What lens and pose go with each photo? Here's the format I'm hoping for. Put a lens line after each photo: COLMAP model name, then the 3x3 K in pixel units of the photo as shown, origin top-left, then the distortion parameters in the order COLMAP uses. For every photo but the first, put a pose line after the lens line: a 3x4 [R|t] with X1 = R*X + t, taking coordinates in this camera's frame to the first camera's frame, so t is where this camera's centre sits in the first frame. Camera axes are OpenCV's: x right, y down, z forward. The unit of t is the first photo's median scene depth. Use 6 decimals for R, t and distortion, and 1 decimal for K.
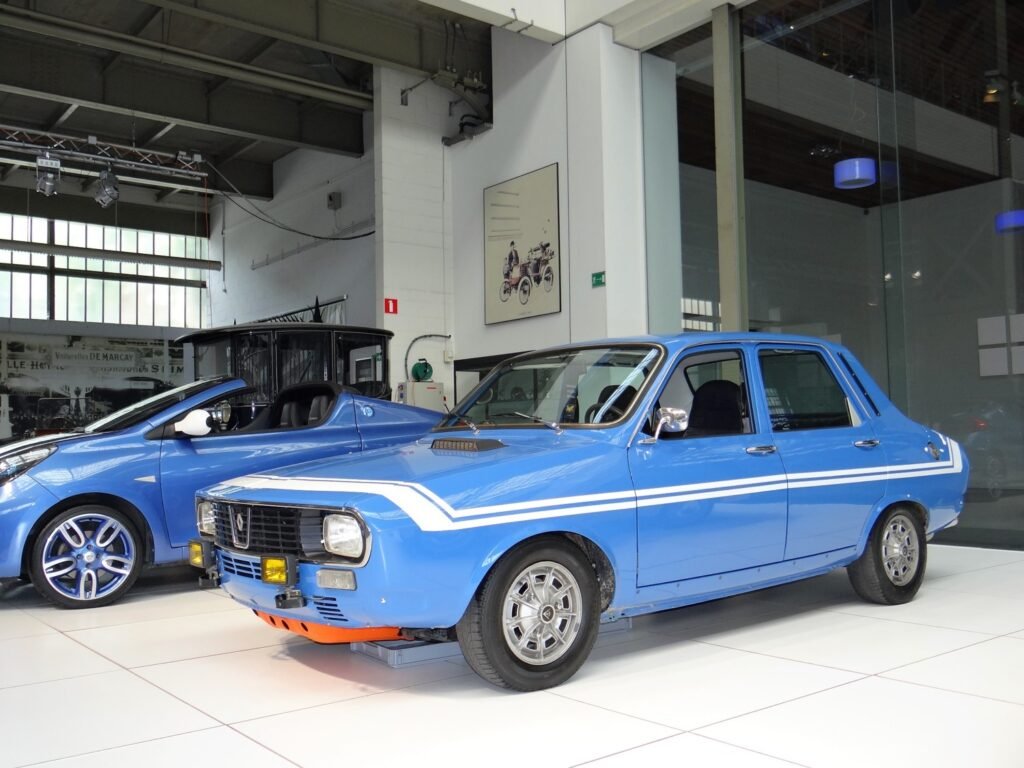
lens RADIAL K [[936.6, 0, 512.0], [0, 936.6, 384.0], [0, 0, 1]] dist [-0.001605, 0.011682]
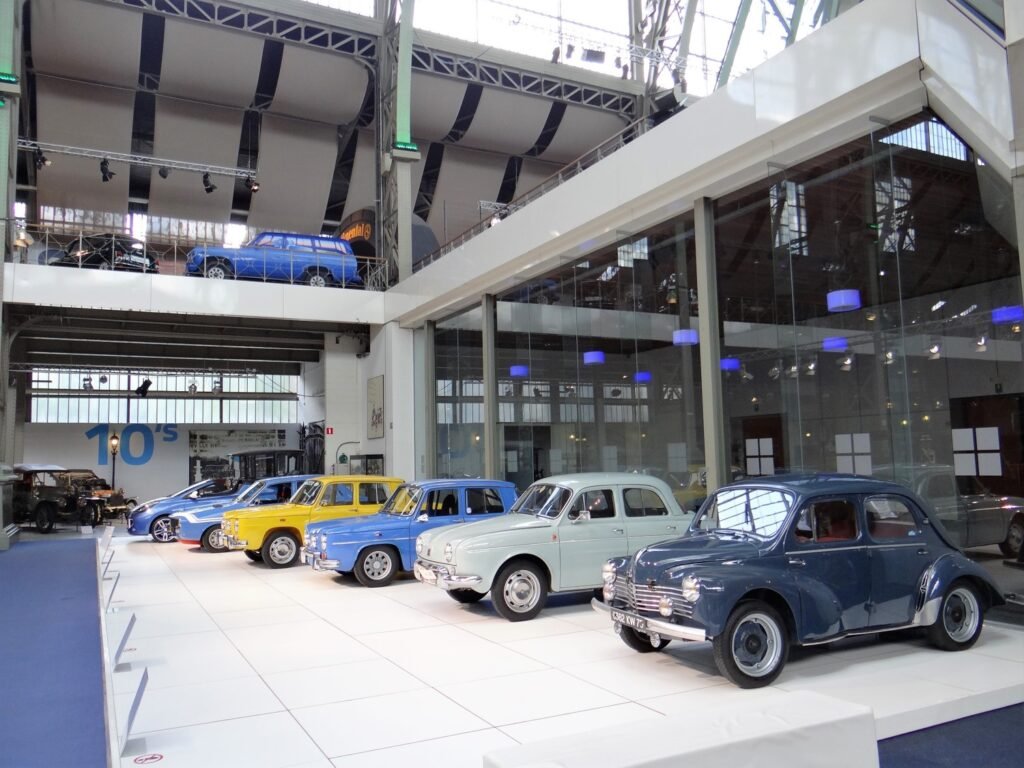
lens RADIAL K [[801.8, 0, 512.0], [0, 801.8, 384.0], [0, 0, 1]] dist [-0.002235, 0.000172]
pose [[0.979527, -0.021572, -0.200153, 0.500678], [0.015409, 0.999360, -0.032296, -0.089552], [0.200721, 0.028551, 0.979232, -0.609507]]
